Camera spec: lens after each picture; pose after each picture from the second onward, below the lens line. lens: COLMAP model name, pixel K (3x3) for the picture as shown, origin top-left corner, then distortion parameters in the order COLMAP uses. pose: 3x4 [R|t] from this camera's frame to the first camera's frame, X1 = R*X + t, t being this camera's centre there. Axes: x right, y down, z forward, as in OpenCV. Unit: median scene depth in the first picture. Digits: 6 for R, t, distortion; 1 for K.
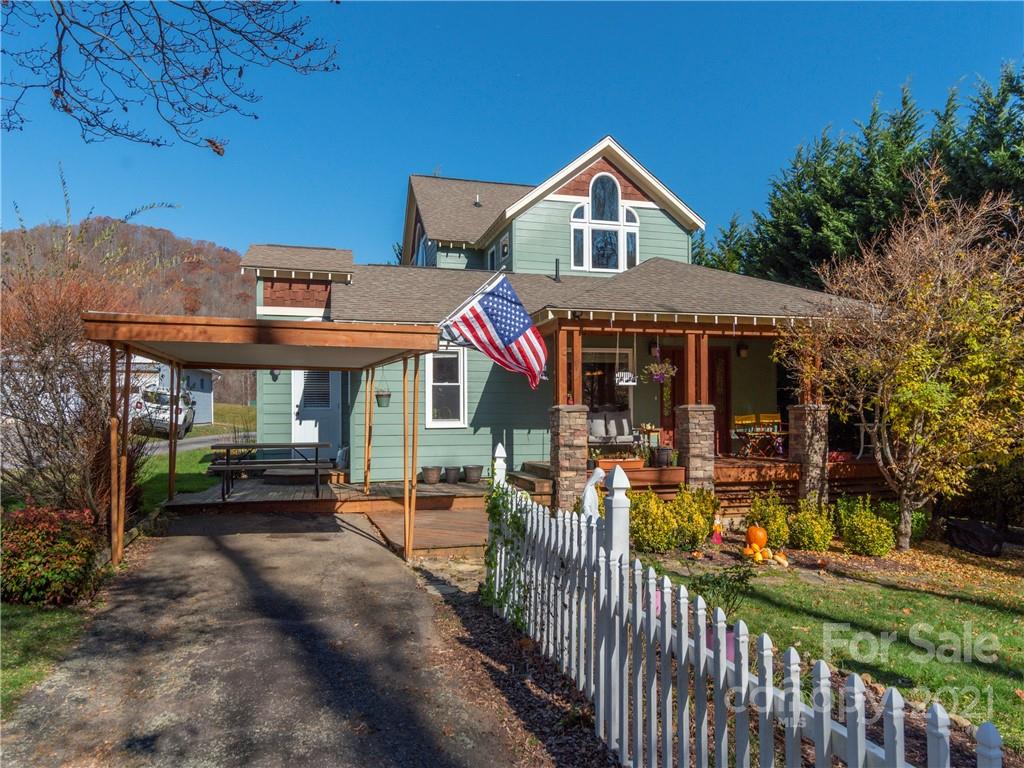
lens RADIAL K [[678.1, 0, 512.0], [0, 678.1, 384.0], [0, 0, 1]] dist [-0.003483, 0.000653]
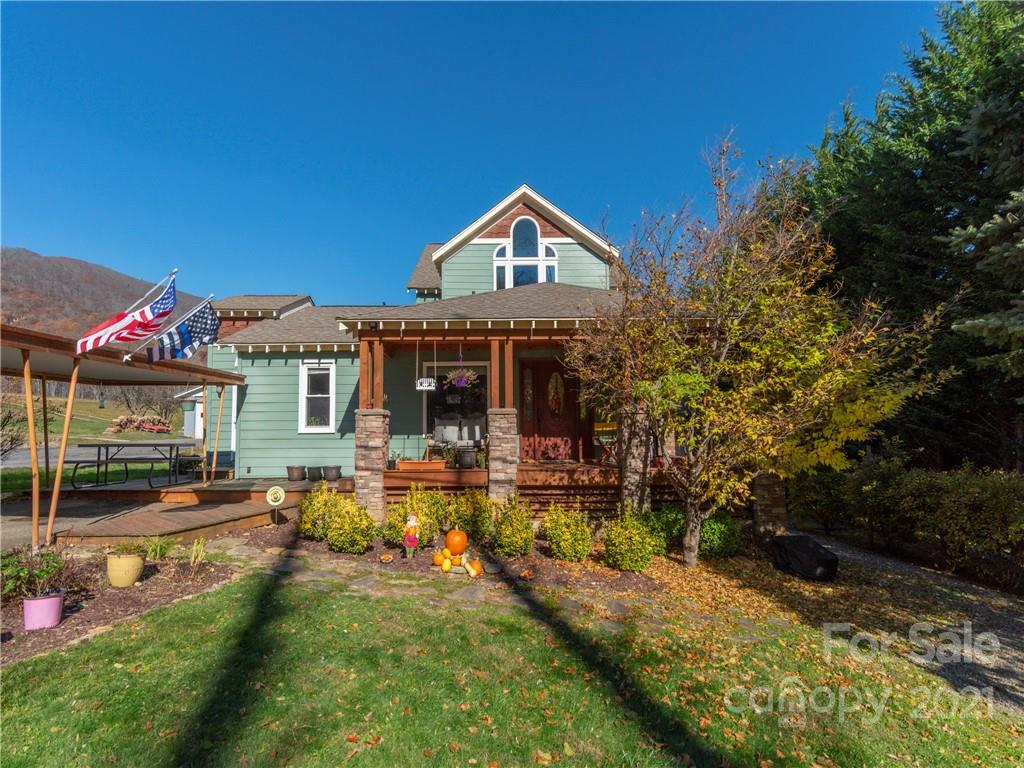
lens RADIAL K [[504.9, 0, 510.2], [0, 504.9, 386.8], [0, 0, 1]] dist [0.008255, -0.000105]
pose [[0.966716, -0.025168, -0.254610, 0.441319], [0.010836, 0.998285, -0.057535, 0.038154], [0.255621, 0.052861, 0.965331, 0.239135]]
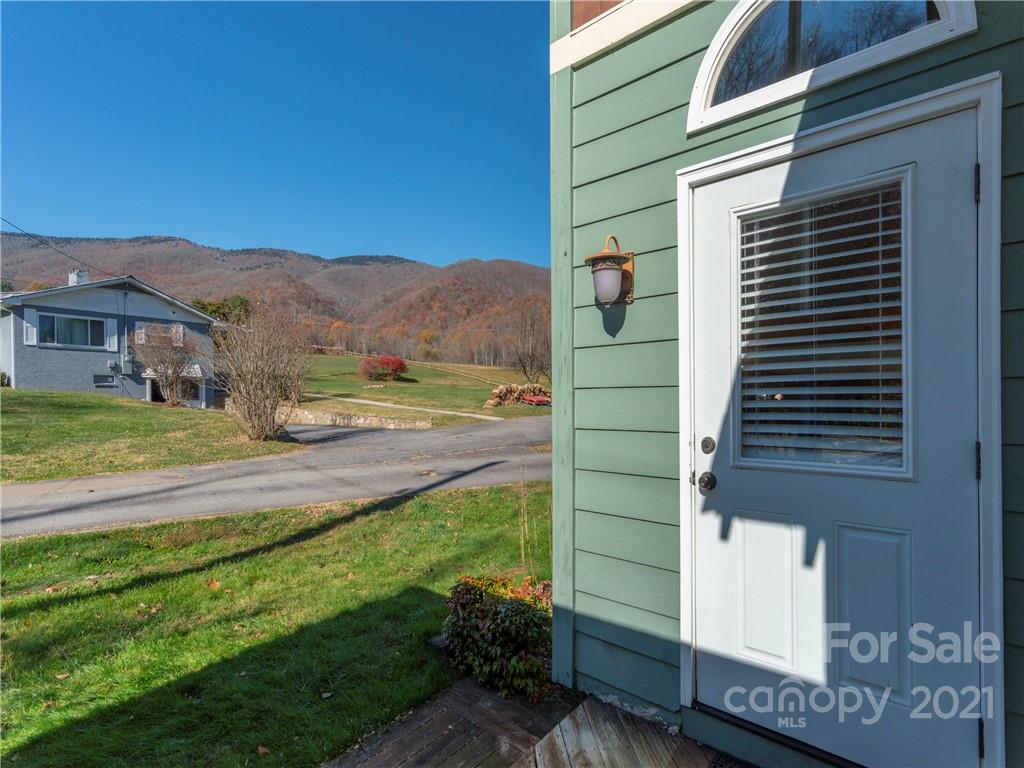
lens RADIAL K [[504.9, 0, 510.2], [0, 504.9, 386.8], [0, 0, 1]] dist [0.008255, -0.000105]
pose [[0.567256, -0.016574, -0.823375, -0.246773], [0.038355, 0.999244, 0.006310, 0.013064], [0.822648, -0.035160, 0.567463, 0.951633]]
